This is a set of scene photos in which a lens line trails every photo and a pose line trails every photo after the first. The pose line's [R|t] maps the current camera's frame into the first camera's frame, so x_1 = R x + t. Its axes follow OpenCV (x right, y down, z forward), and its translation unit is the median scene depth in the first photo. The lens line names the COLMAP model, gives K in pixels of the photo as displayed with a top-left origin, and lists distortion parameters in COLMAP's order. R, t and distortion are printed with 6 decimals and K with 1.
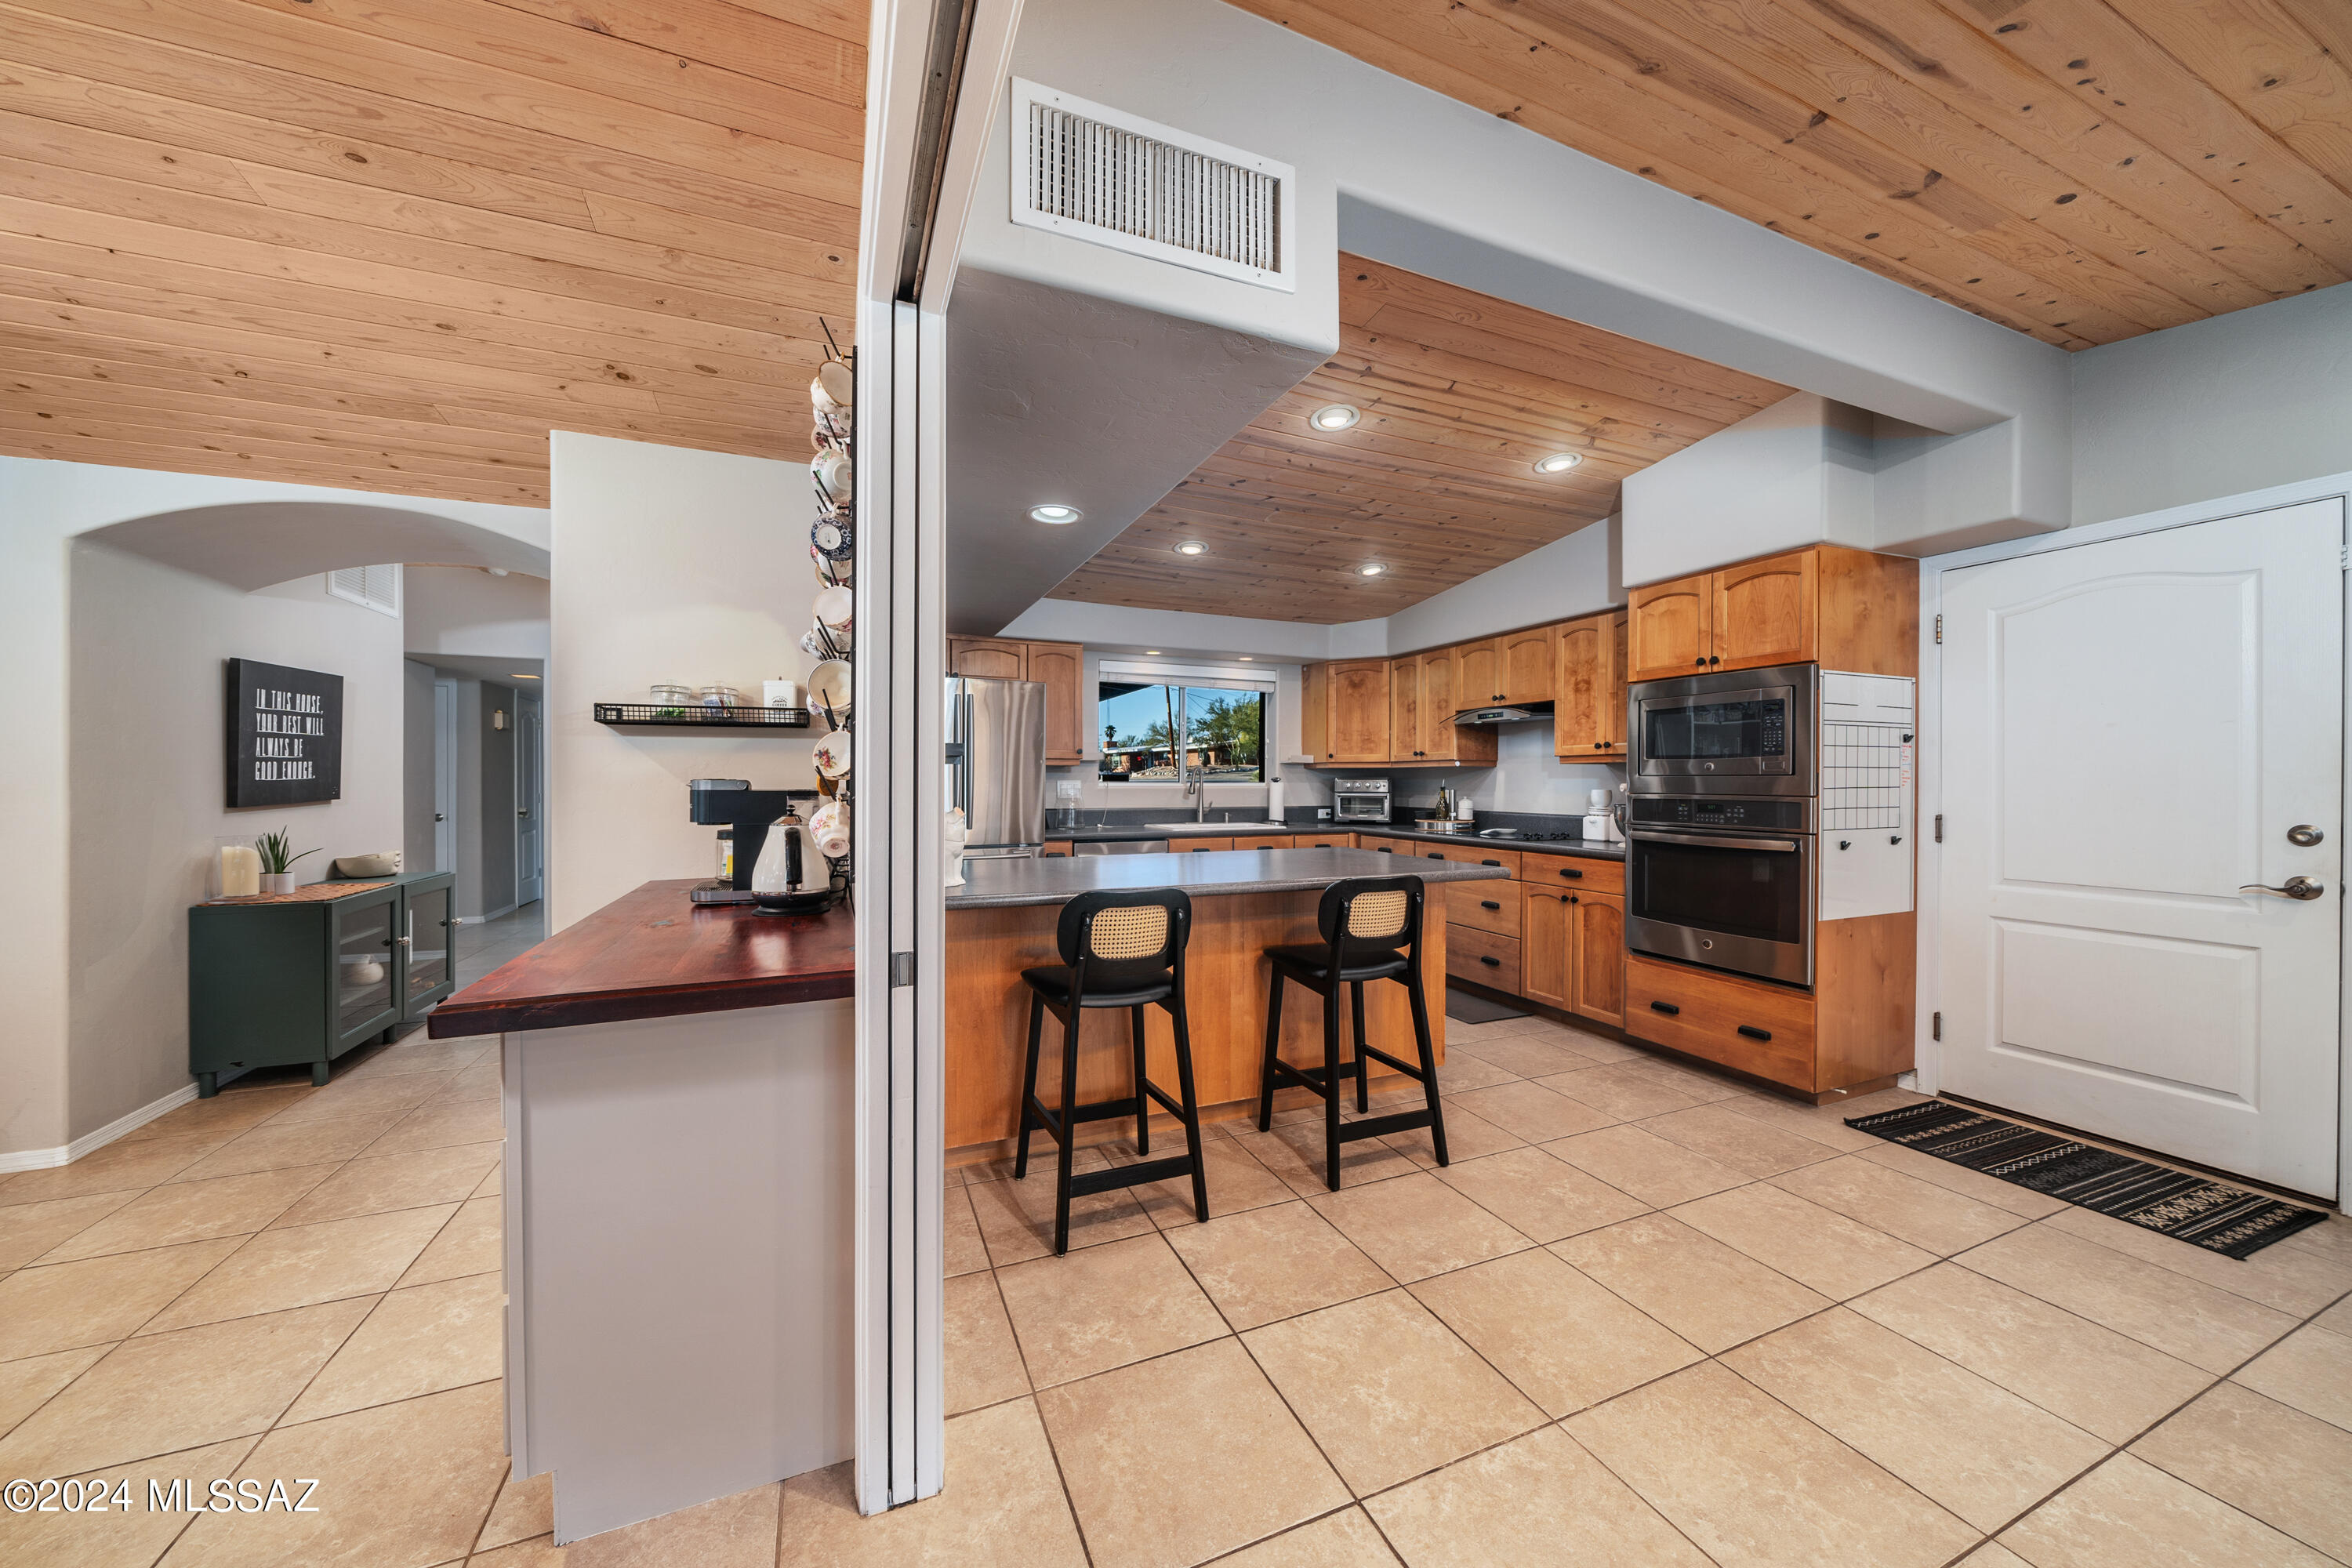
lens RADIAL K [[824.2, 0, 1137.1], [0, 824.2, 795.8], [0, 0, 1]] dist [-0.003038, -0.001069]
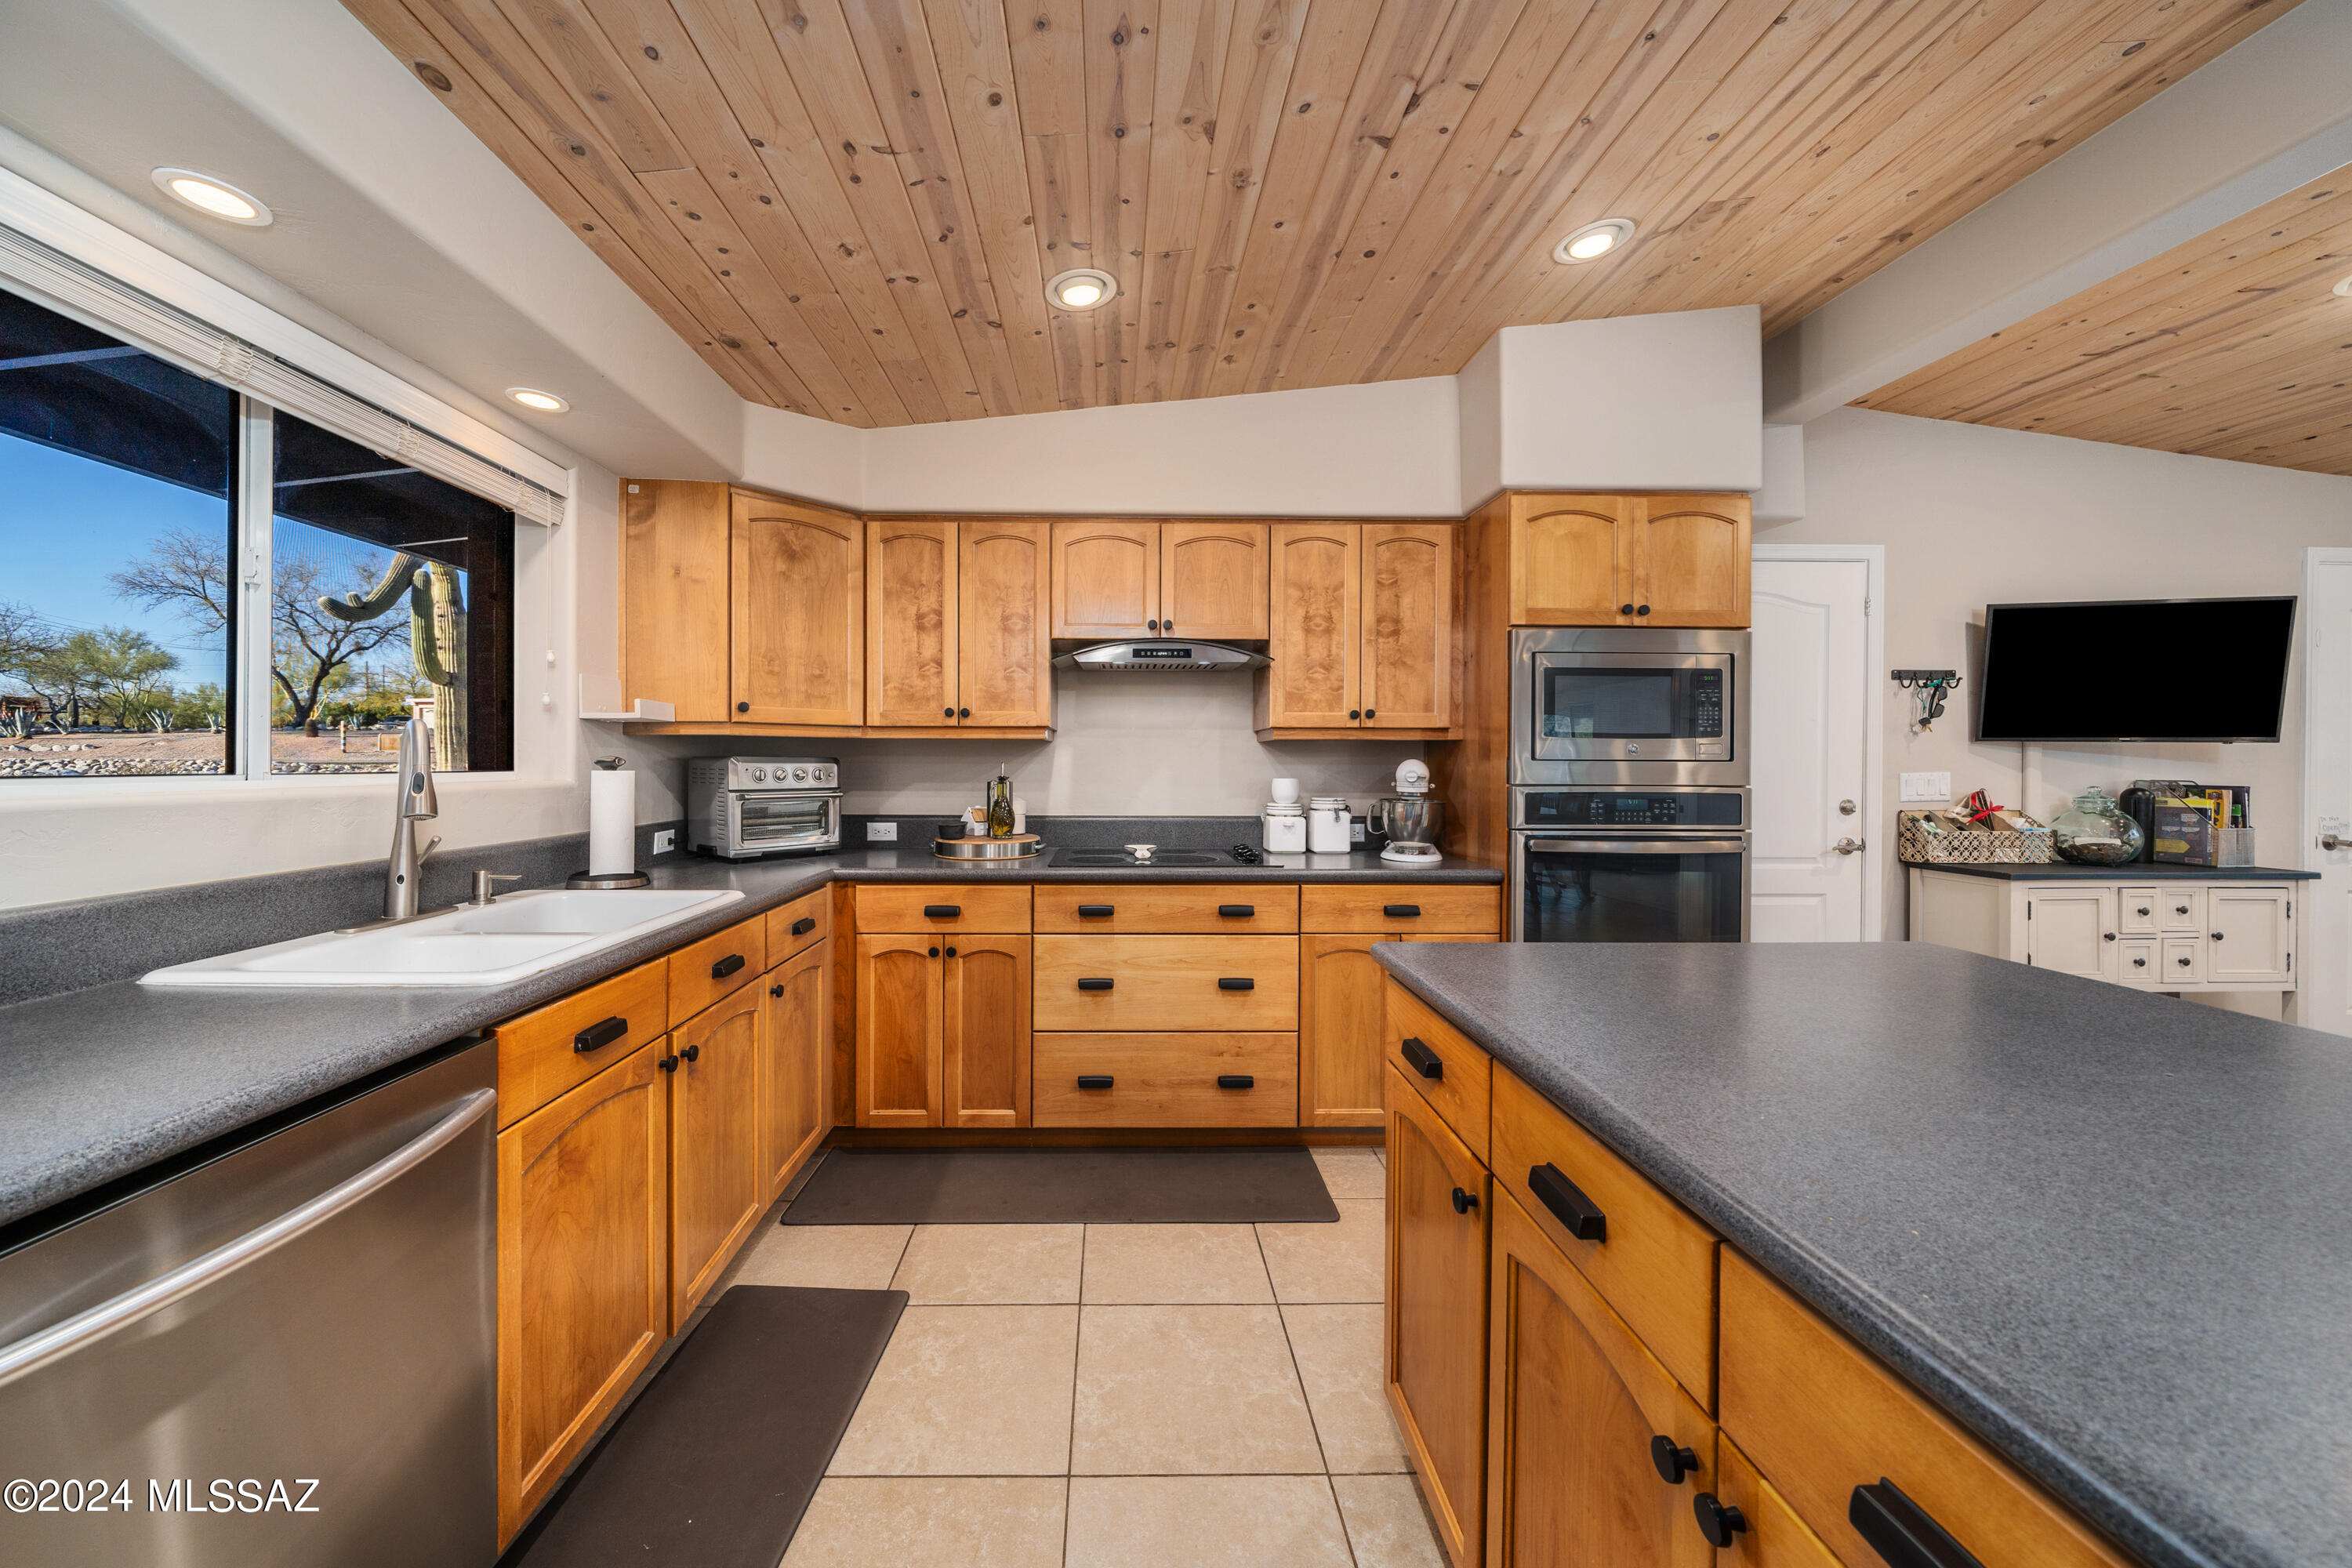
lens RADIAL K [[824.2, 0, 1087.1], [0, 824.2, 766.2], [0, 0, 1]] dist [-0.003038, -0.001069]
pose [[0.335281, -0.006974, 0.942092, -0.180704], [0.014663, 0.999890, 0.002183, -0.026774], [-0.942004, 0.013082, 0.335346, 1.143946]]
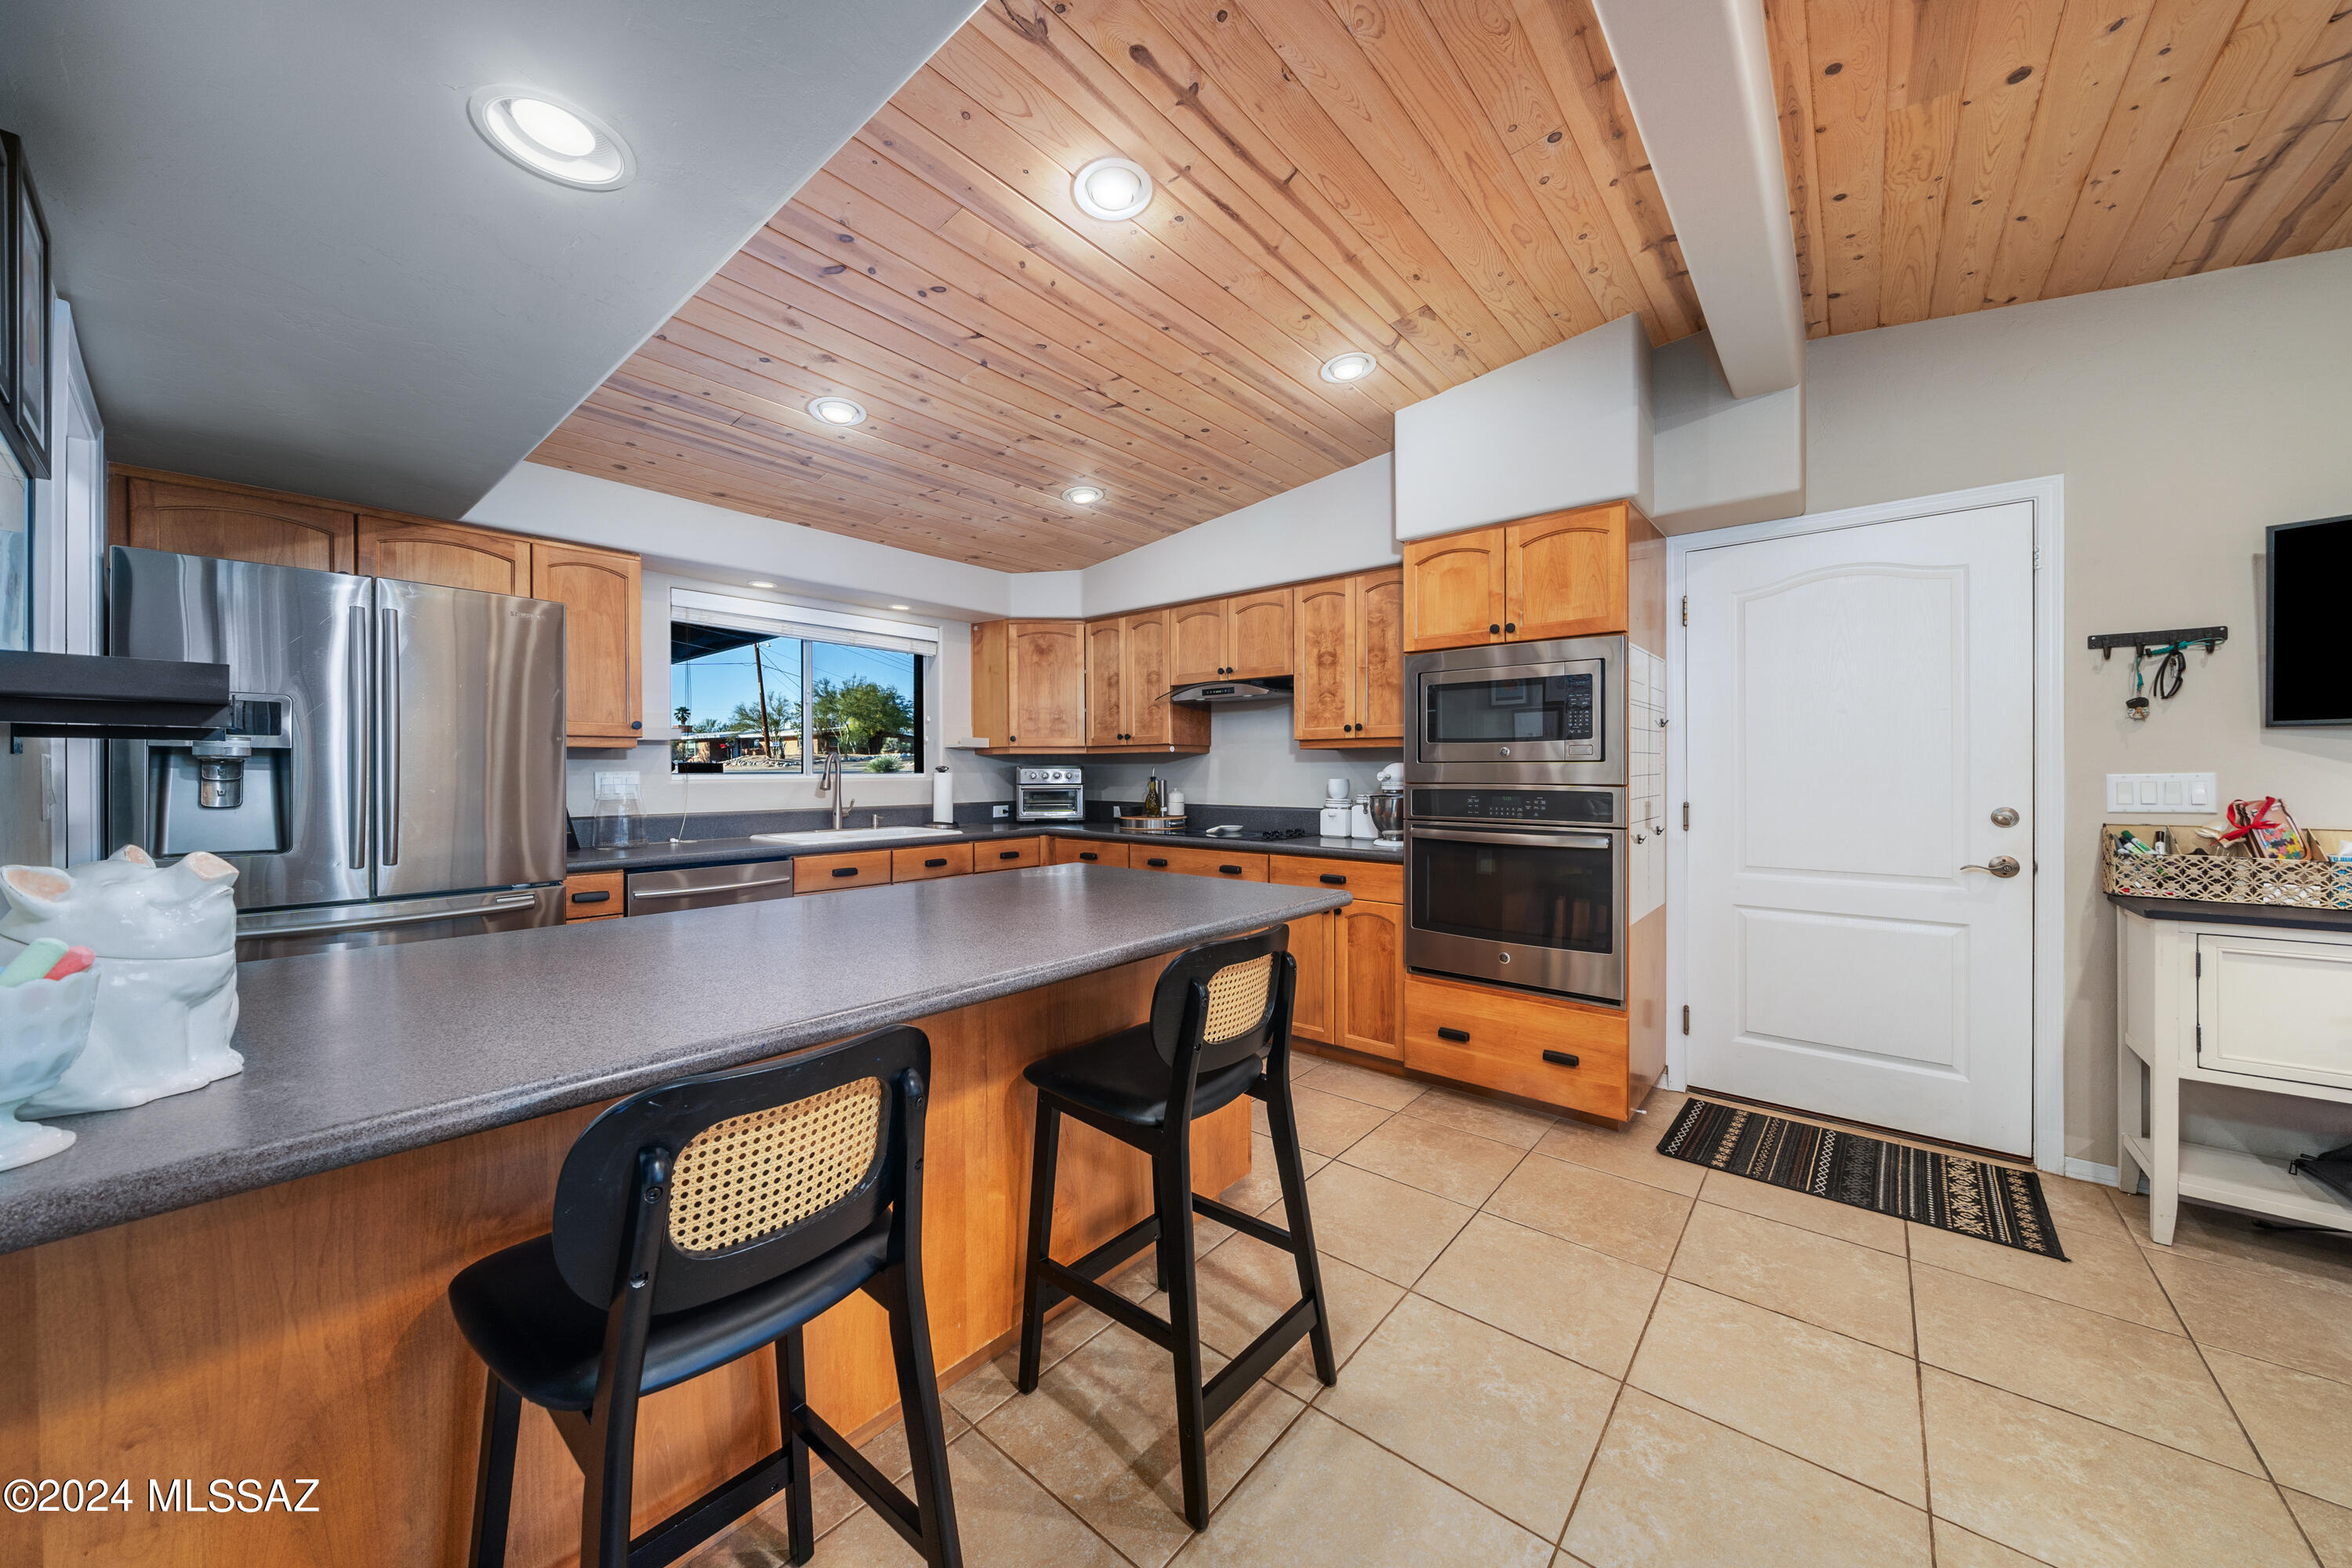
lens RADIAL K [[824.2, 0, 1170.1], [0, 824.2, 779.2], [0, 0, 1]] dist [-0.003038, -0.001069]
pose [[0.876513, -0.009119, 0.481291, -0.023880], [0.012981, 0.999905, -0.004694, -0.006549], [-0.481203, 0.010362, 0.876548, 0.387825]]
